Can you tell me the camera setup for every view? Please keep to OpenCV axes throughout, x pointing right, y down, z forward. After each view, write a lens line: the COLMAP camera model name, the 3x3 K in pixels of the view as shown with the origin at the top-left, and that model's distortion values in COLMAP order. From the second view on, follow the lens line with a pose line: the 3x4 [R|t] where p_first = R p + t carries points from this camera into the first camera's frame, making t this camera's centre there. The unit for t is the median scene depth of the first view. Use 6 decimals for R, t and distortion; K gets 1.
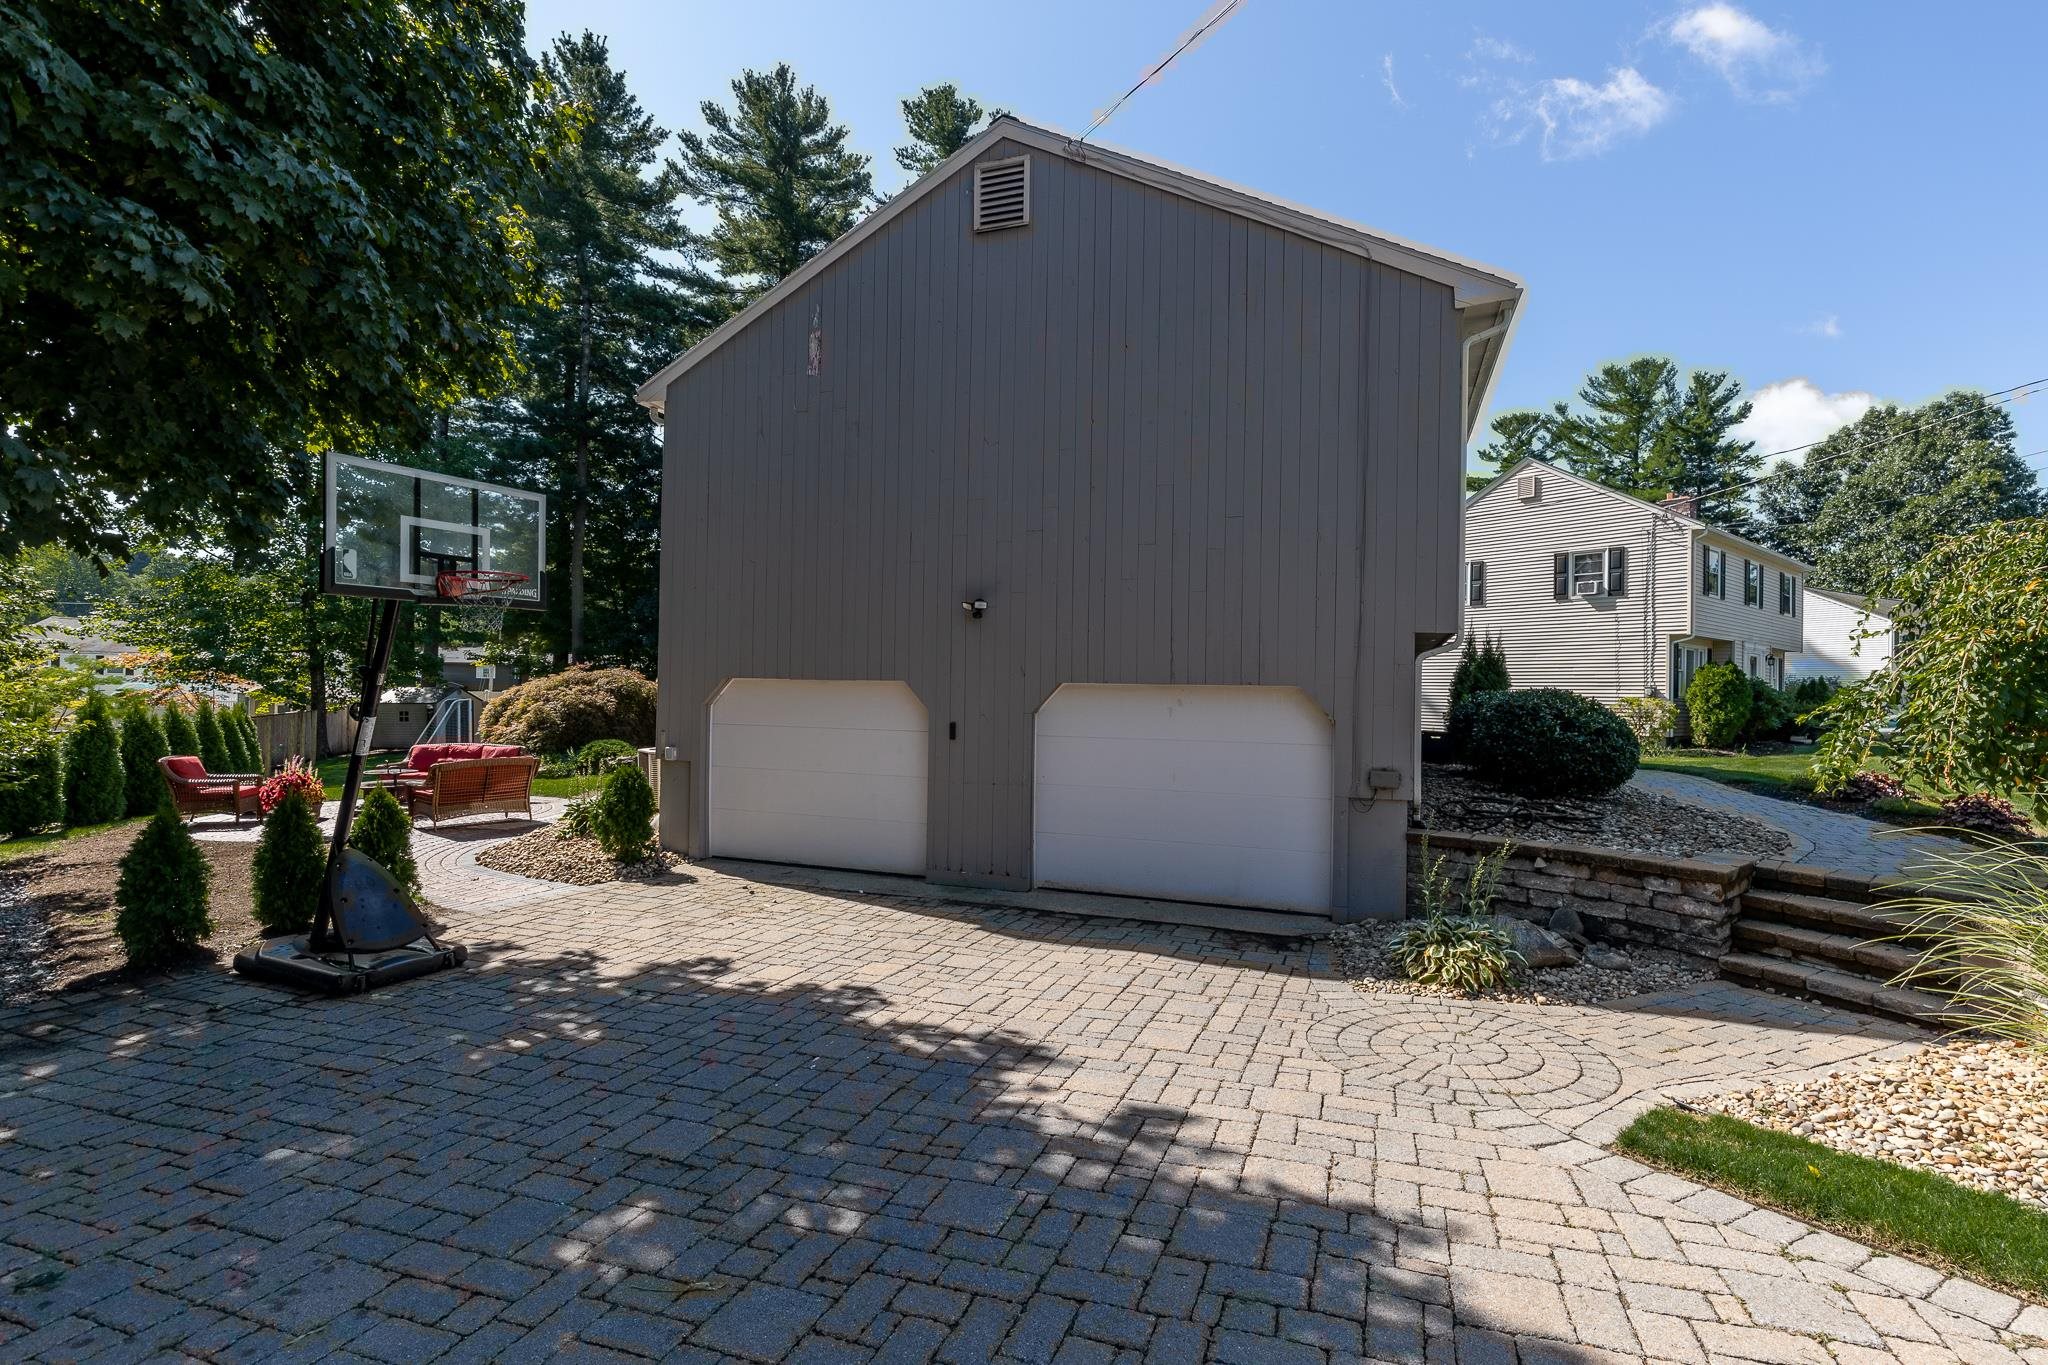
lens RADIAL K [[921.4, 0, 1039.7], [0, 921.4, 687.2], [0, 0, 1]] dist [0.006043, -0.000705]
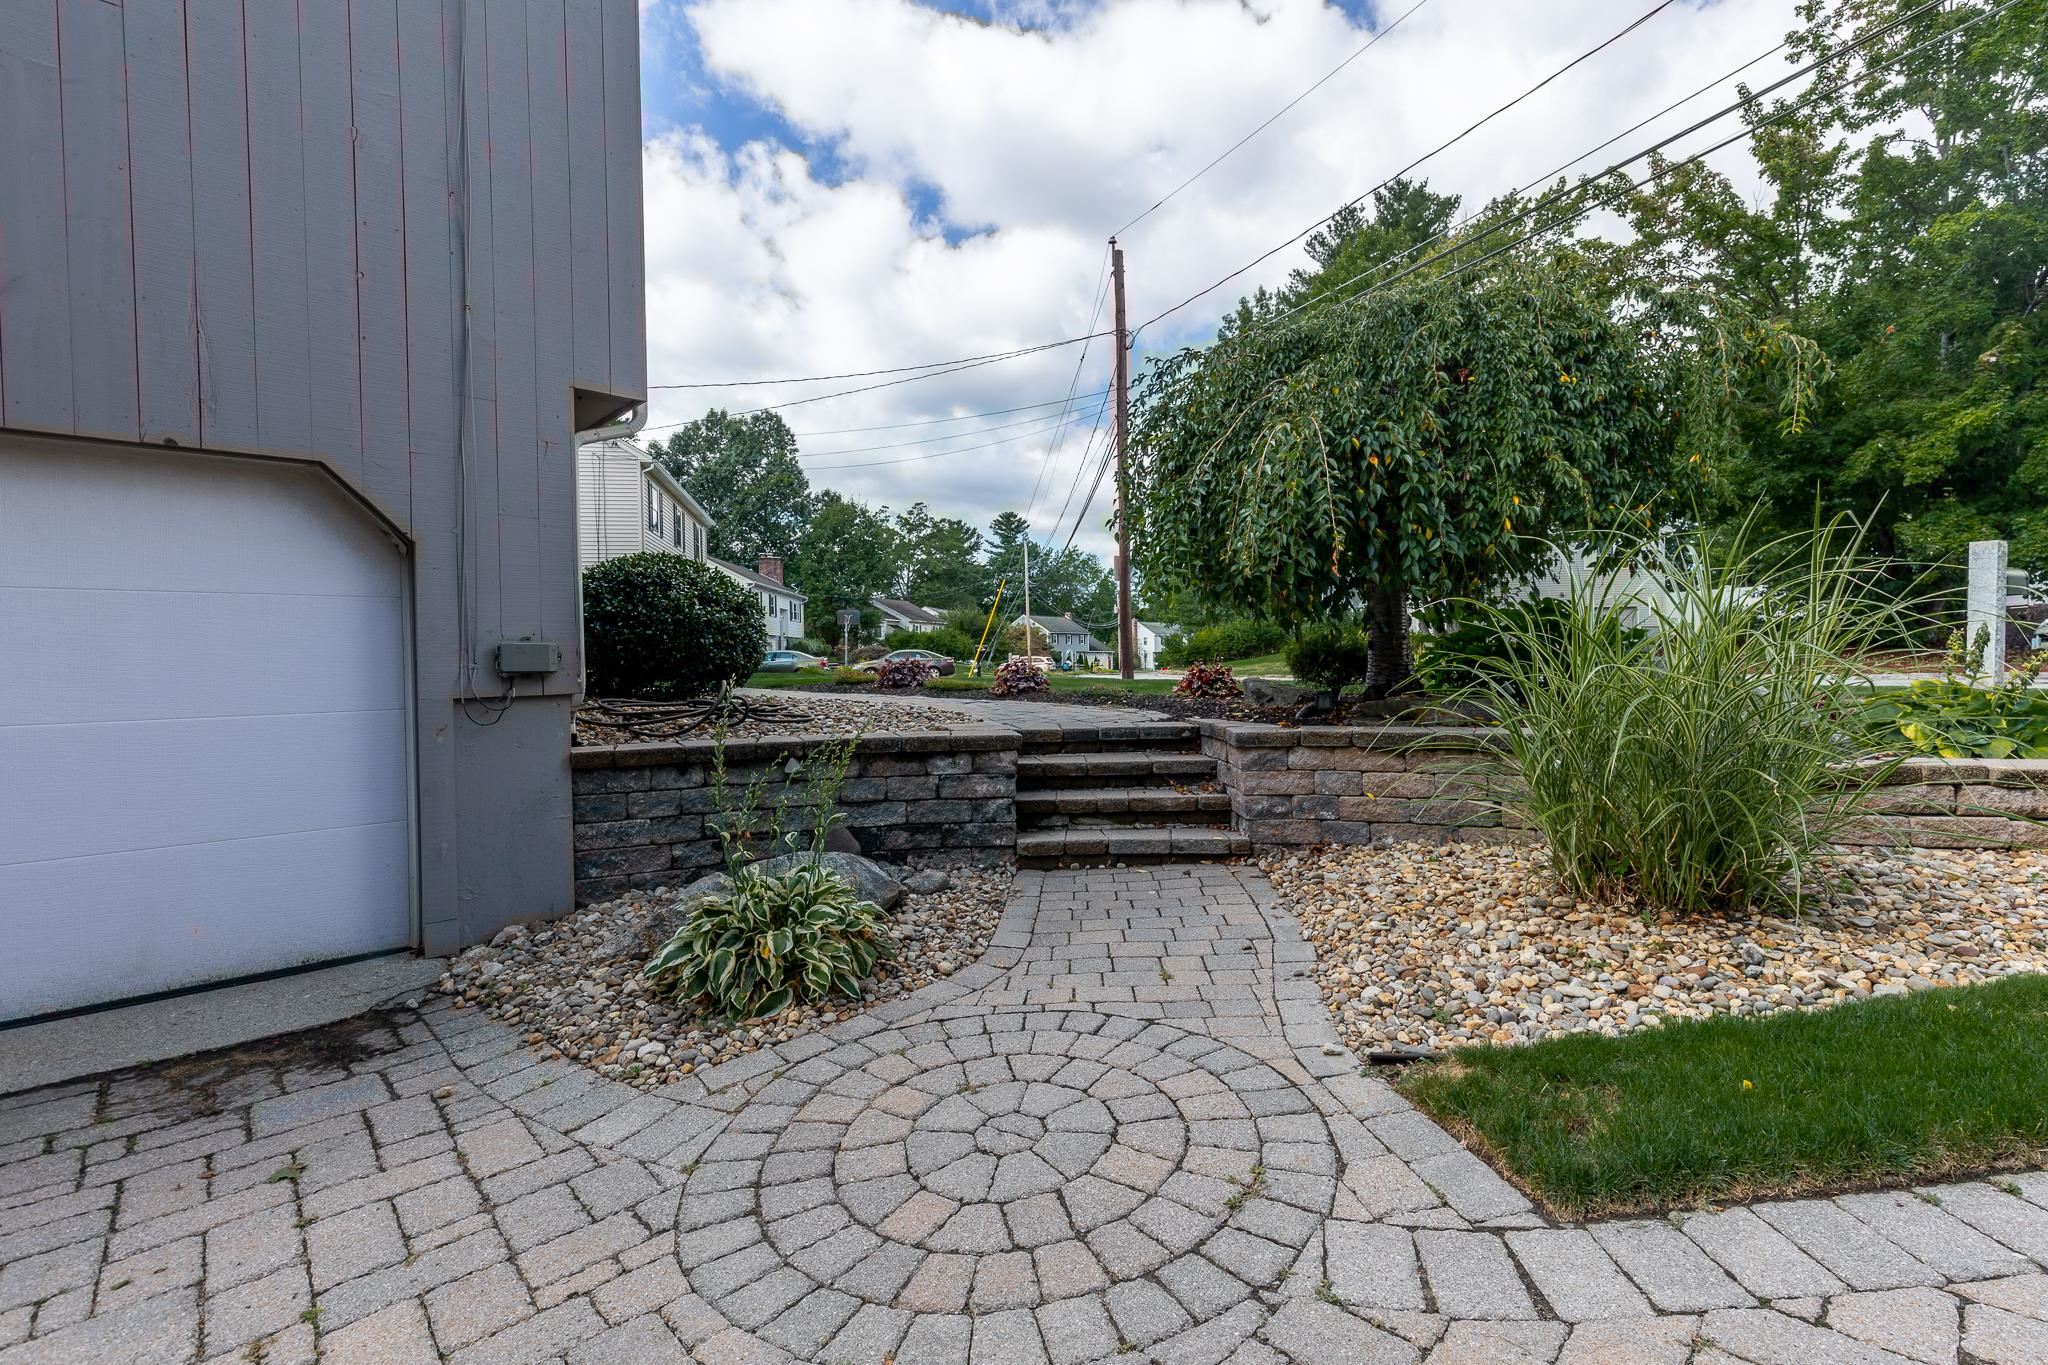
lens RADIAL K [[921.4, 0, 1044.5], [0, 921.4, 674.4], [0, 0, 1]] dist [0.006043, -0.000705]
pose [[0.458794, -0.044410, 0.887432, 0.048538], [0.021541, 0.999013, 0.038858, 0.112996], [-0.888282, 0.001288, 0.459298, 0.589016]]
